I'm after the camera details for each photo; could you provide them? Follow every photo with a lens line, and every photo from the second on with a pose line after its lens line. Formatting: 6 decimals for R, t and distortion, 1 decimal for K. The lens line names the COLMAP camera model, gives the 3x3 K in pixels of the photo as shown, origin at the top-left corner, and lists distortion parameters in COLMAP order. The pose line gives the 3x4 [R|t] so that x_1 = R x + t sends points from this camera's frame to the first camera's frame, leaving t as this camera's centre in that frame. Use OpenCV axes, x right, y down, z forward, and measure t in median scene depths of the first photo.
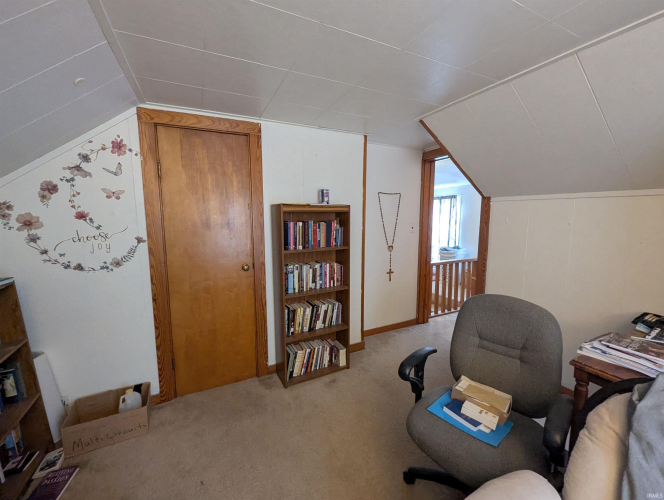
lens RADIAL K [[277.8, 0, 333.5], [0, 277.8, 250.3], [0, 0, 1]] dist [-0.000998, -0.000643]
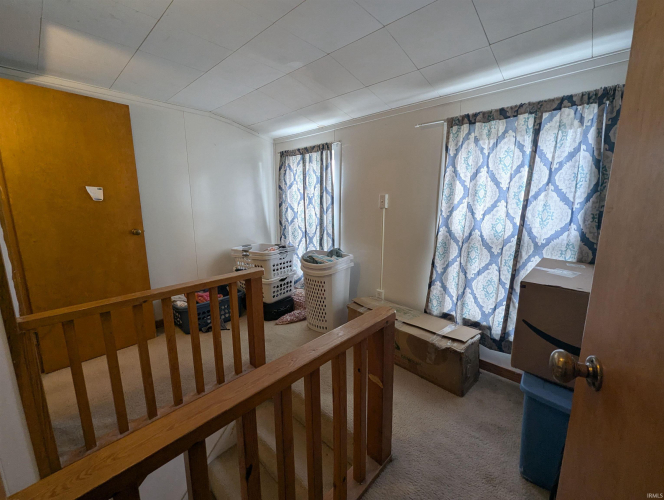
lens RADIAL K [[277.8, 0, 331.1], [0, 277.8, 248.8], [0, 0, 1]] dist [-0.000998, -0.000643]
pose [[0.939834, -0.061926, 0.335973, 0.267392], [0.042227, 0.996950, 0.065633, -0.048471], [-0.339013, -0.047497, 0.939582, 0.535102]]
